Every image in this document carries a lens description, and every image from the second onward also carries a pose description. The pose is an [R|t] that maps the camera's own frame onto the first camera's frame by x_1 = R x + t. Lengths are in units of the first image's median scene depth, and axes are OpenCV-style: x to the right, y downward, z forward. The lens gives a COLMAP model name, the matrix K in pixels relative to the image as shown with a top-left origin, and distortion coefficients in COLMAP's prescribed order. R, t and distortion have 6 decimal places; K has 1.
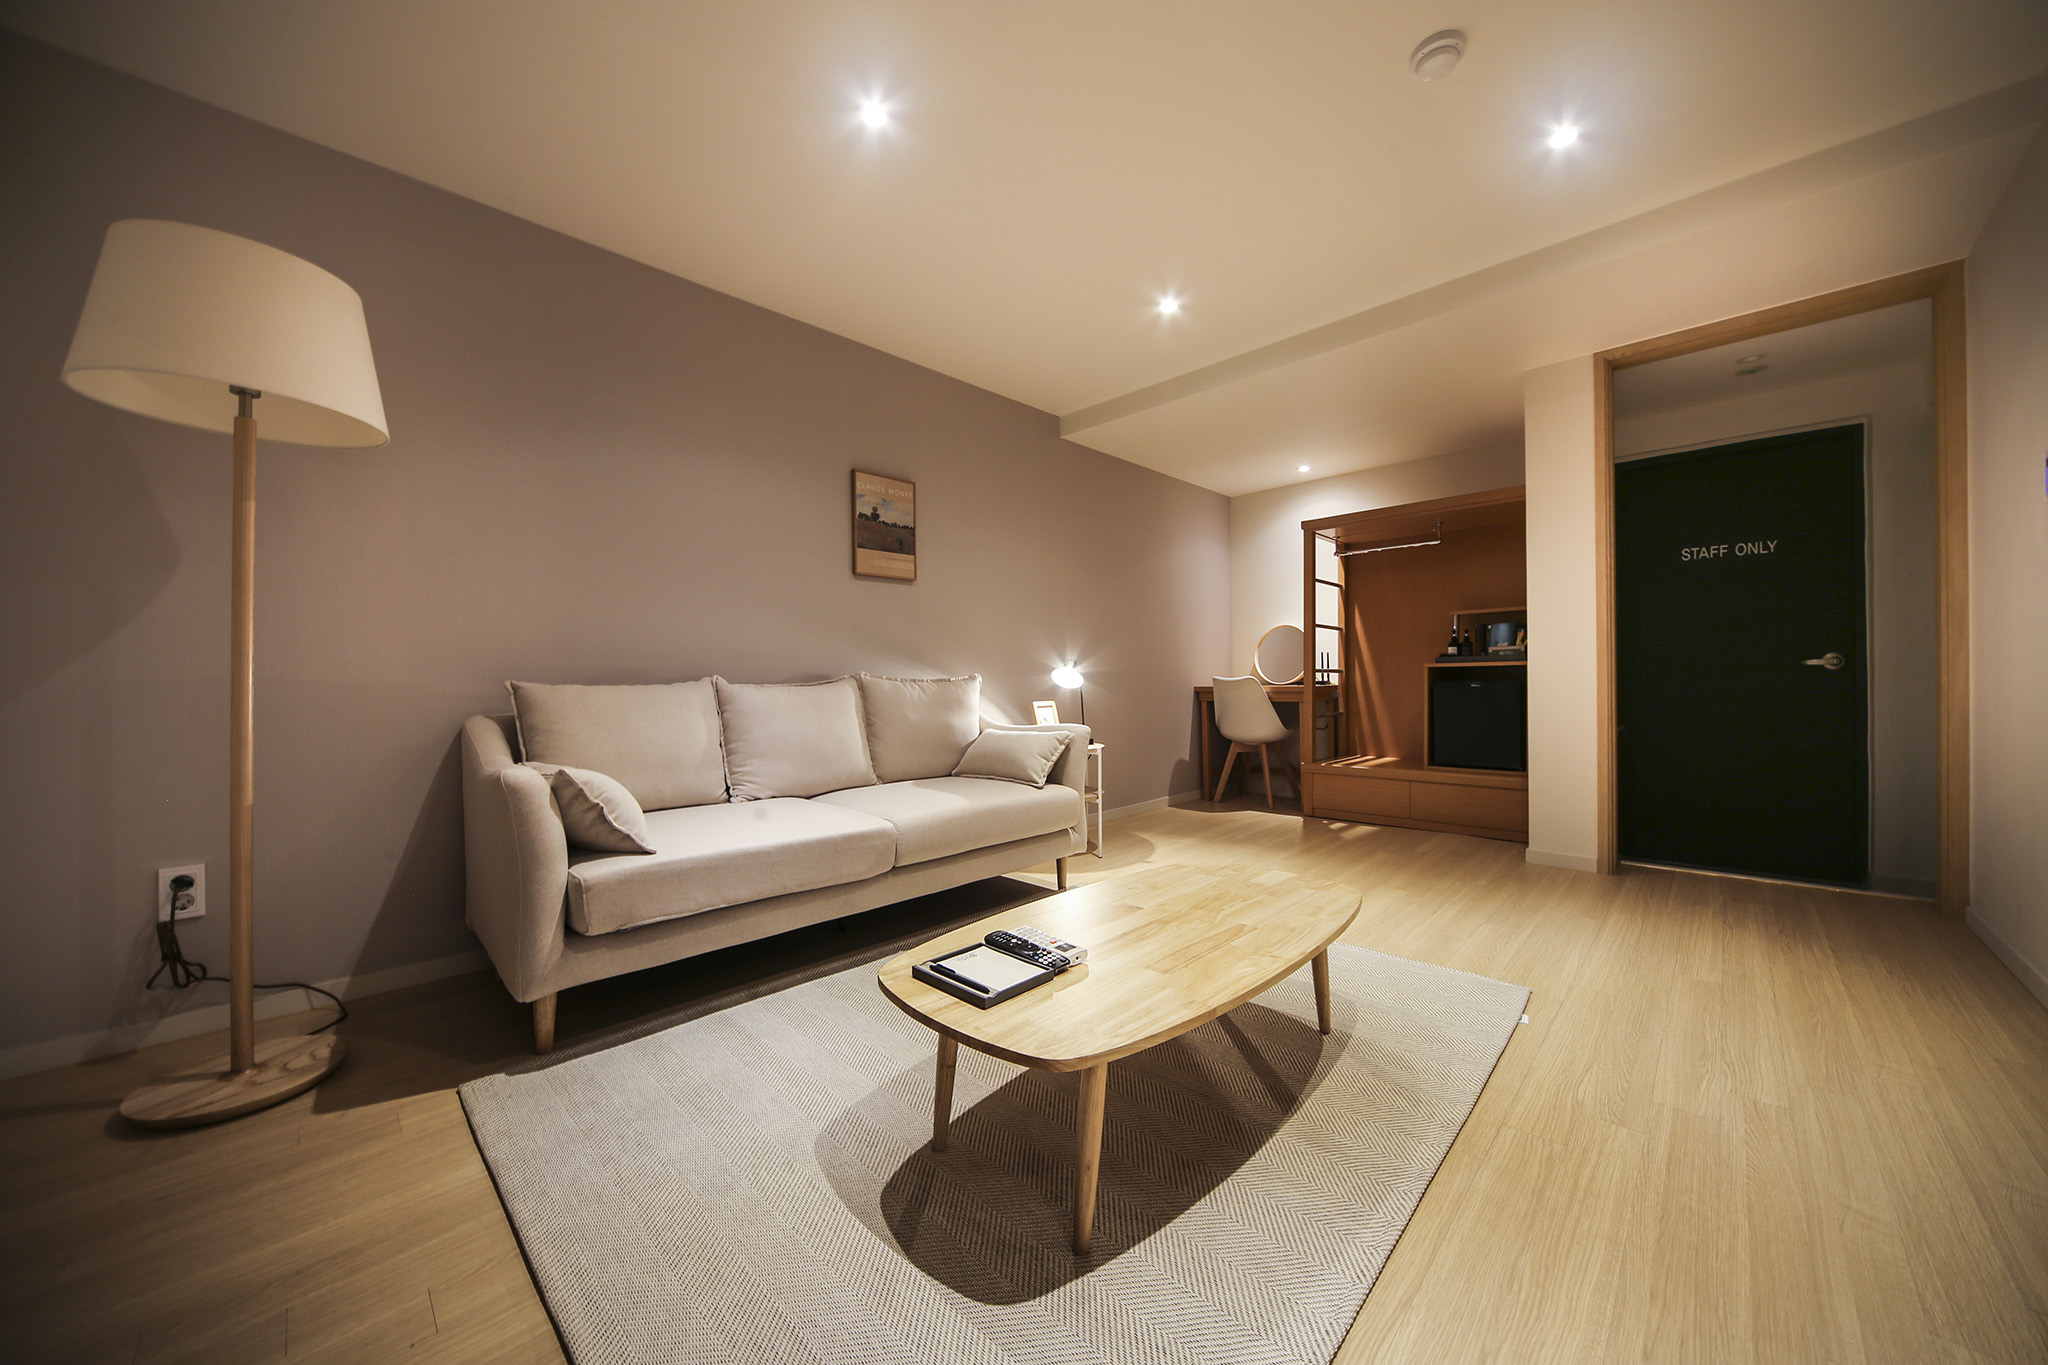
lens RADIAL K [[710.9, 0, 1030.9], [0, 710.9, 686.6], [0, 0, 1]] dist [-0.011955, 0.000103]
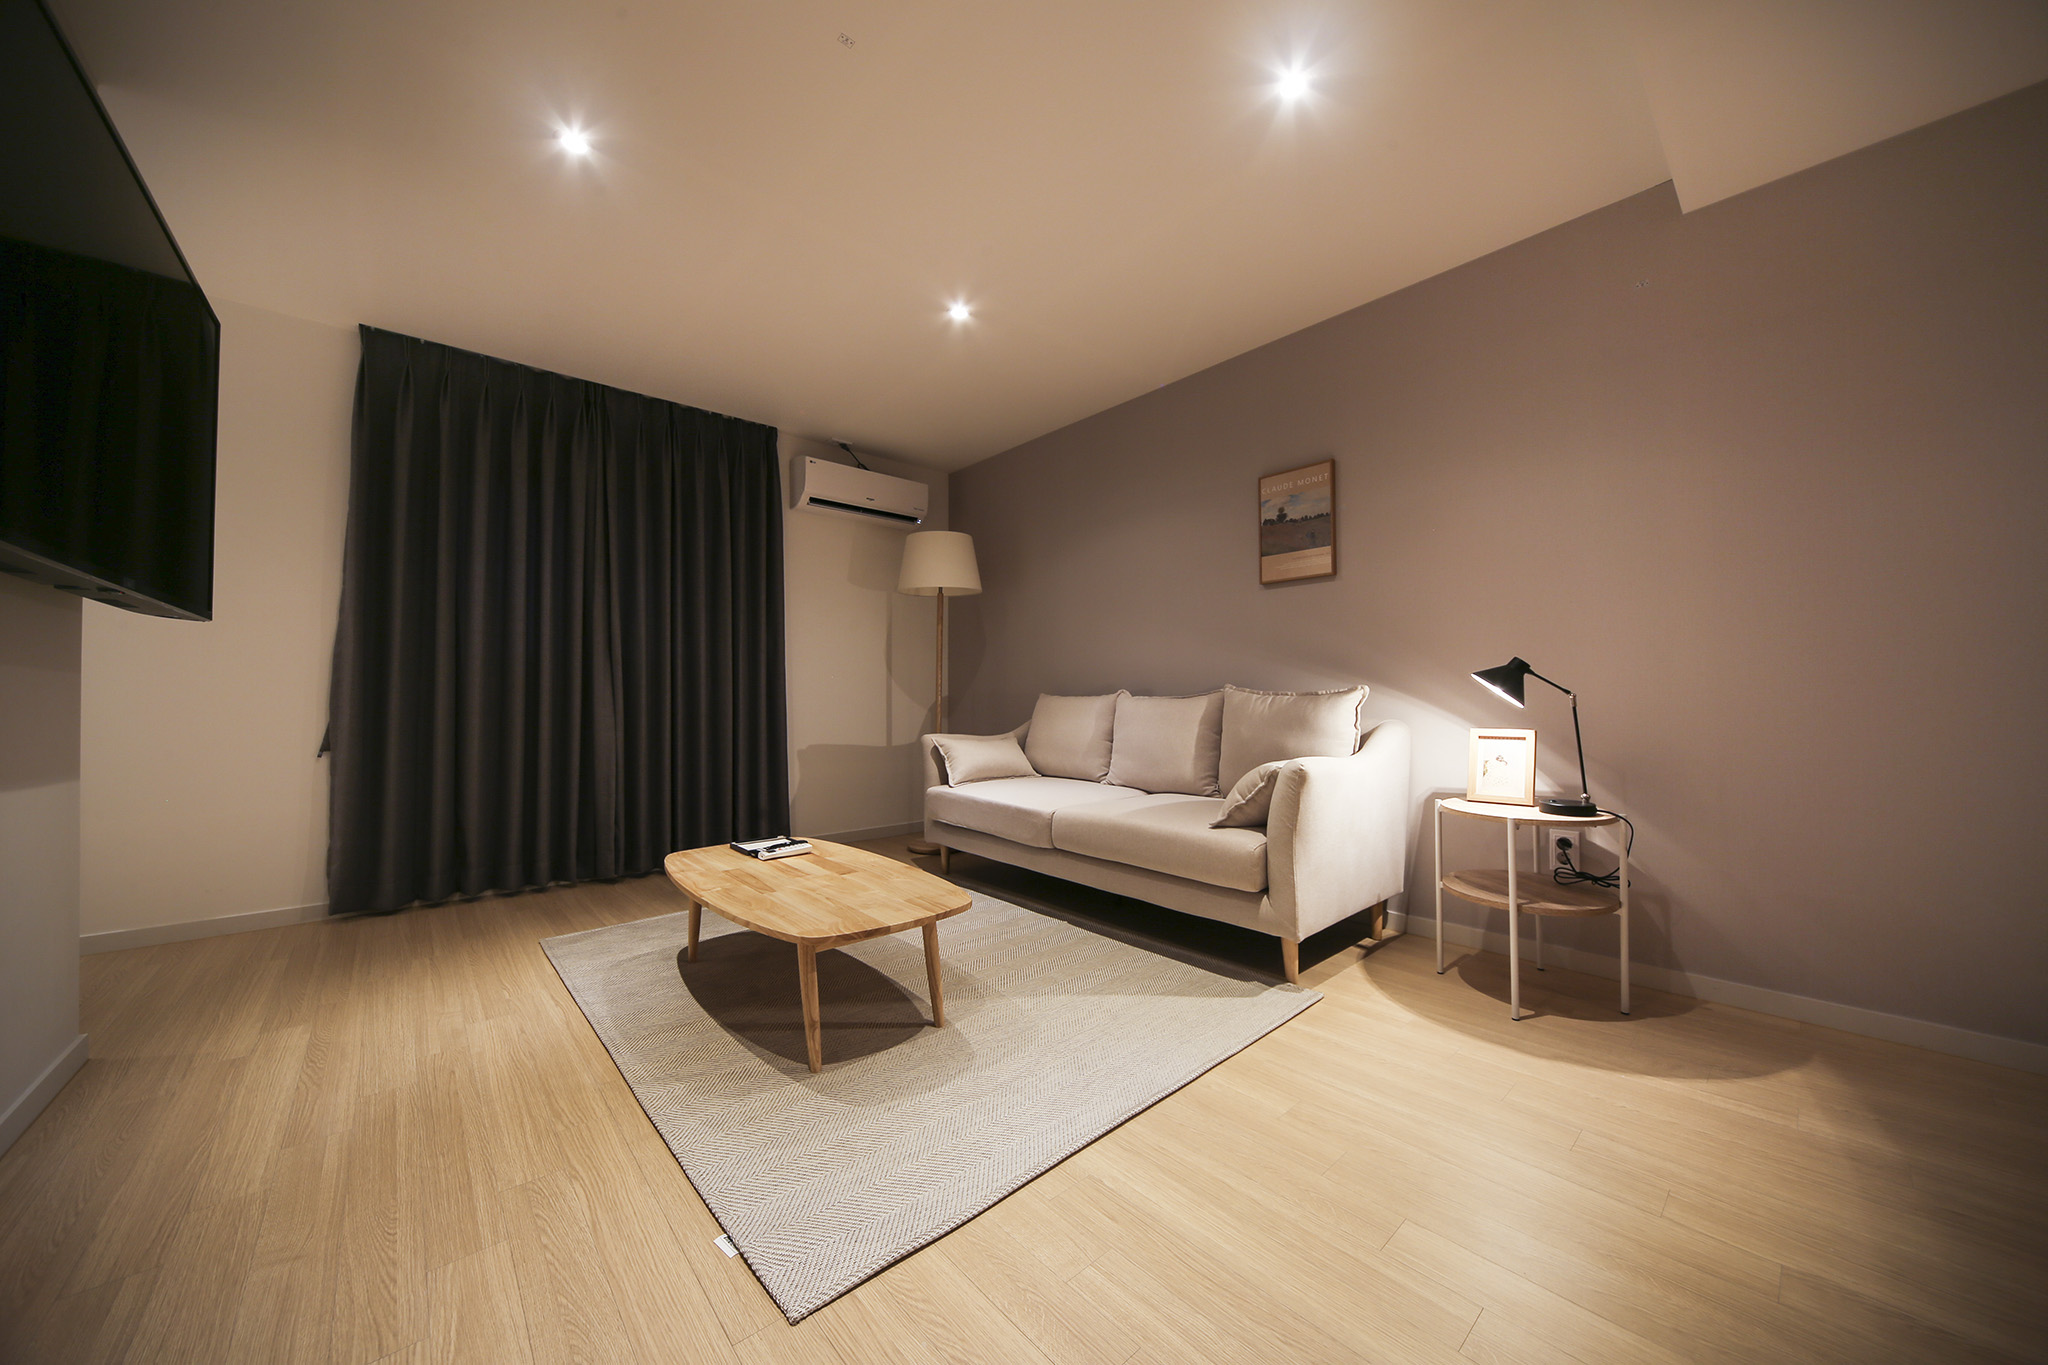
lens RADIAL K [[710.9, 0, 1030.9], [0, 710.9, 686.6], [0, 0, 1]] dist [-0.011955, 0.000103]
pose [[-0.062487, -0.001013, -0.998045, 1.396473], [-0.003359, 0.999994, -0.000804, -0.029971], [0.998040, 0.003302, -0.062490, 1.394580]]
